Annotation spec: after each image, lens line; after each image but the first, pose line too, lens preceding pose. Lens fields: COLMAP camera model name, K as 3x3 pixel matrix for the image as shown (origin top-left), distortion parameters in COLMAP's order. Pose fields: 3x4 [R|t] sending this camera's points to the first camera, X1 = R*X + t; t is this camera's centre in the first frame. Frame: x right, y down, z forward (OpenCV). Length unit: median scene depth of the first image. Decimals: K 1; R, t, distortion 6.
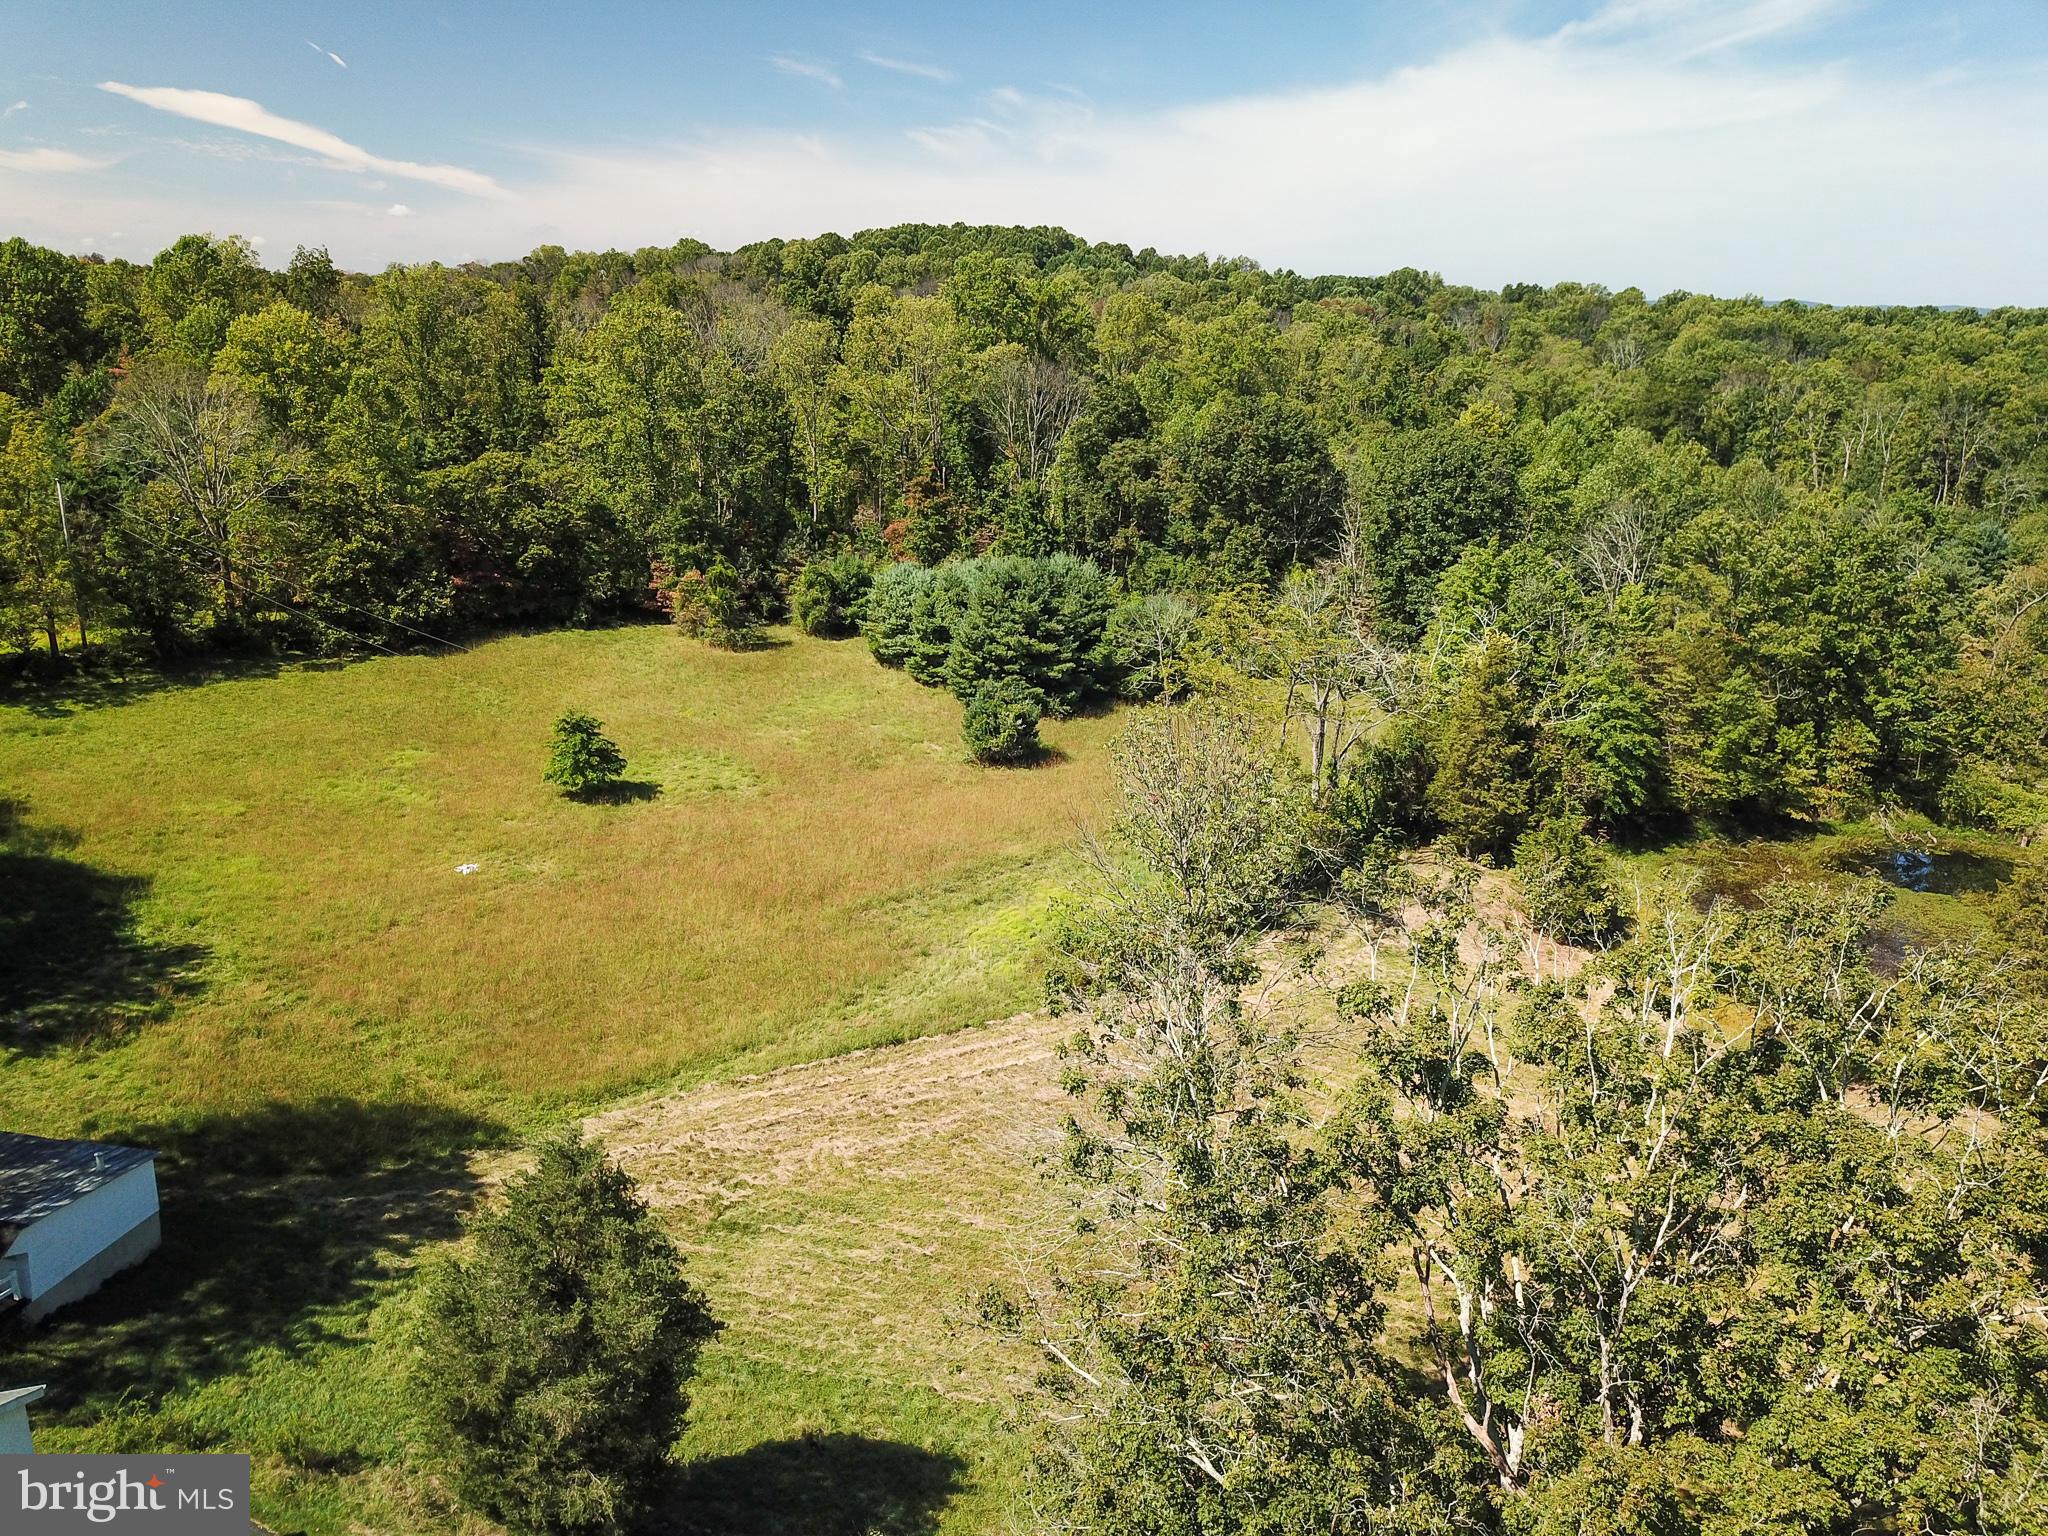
lens RADIAL K [[1611.5, 0, 992.9], [0, 1611.5, 768.8], [0, 0, 1]] dist [0.006675, 0.001020]
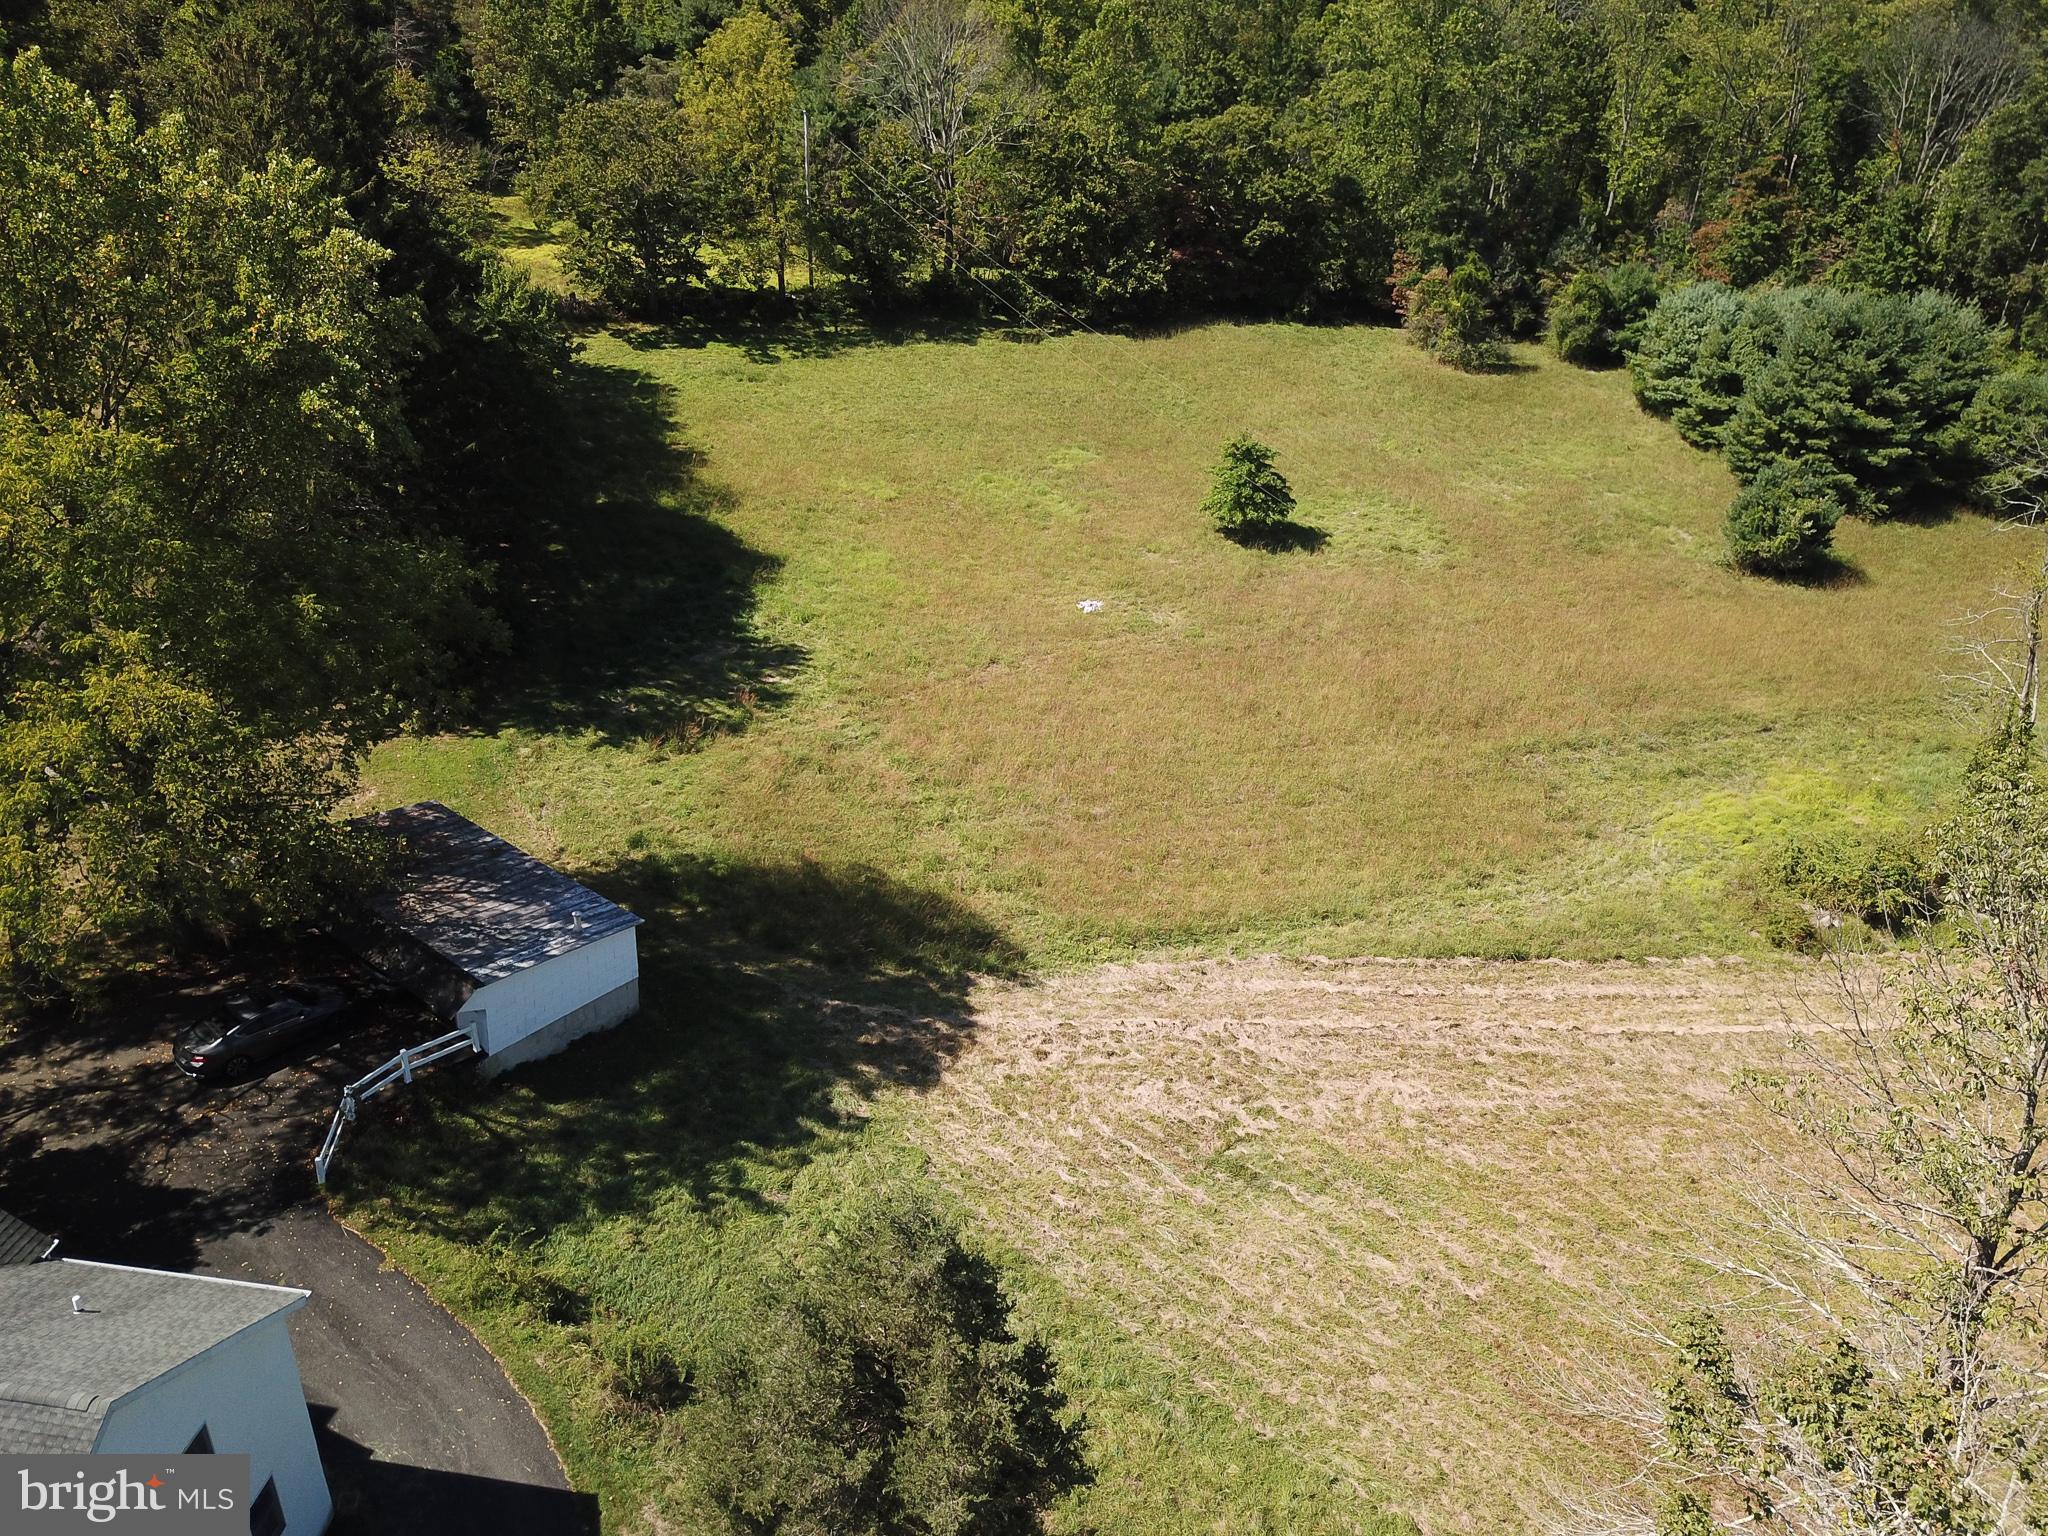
lens RADIAL K [[1611.5, 0, 992.9], [0, 1611.5, 768.8], [0, 0, 1]] dist [0.006675, 0.001020]
pose [[0.890183, 0.224436, -0.396489, 0.001621], [-0.141342, 0.963353, 0.227979, -0.032973], [0.433125, -0.146903, 0.889282, 0.115438]]
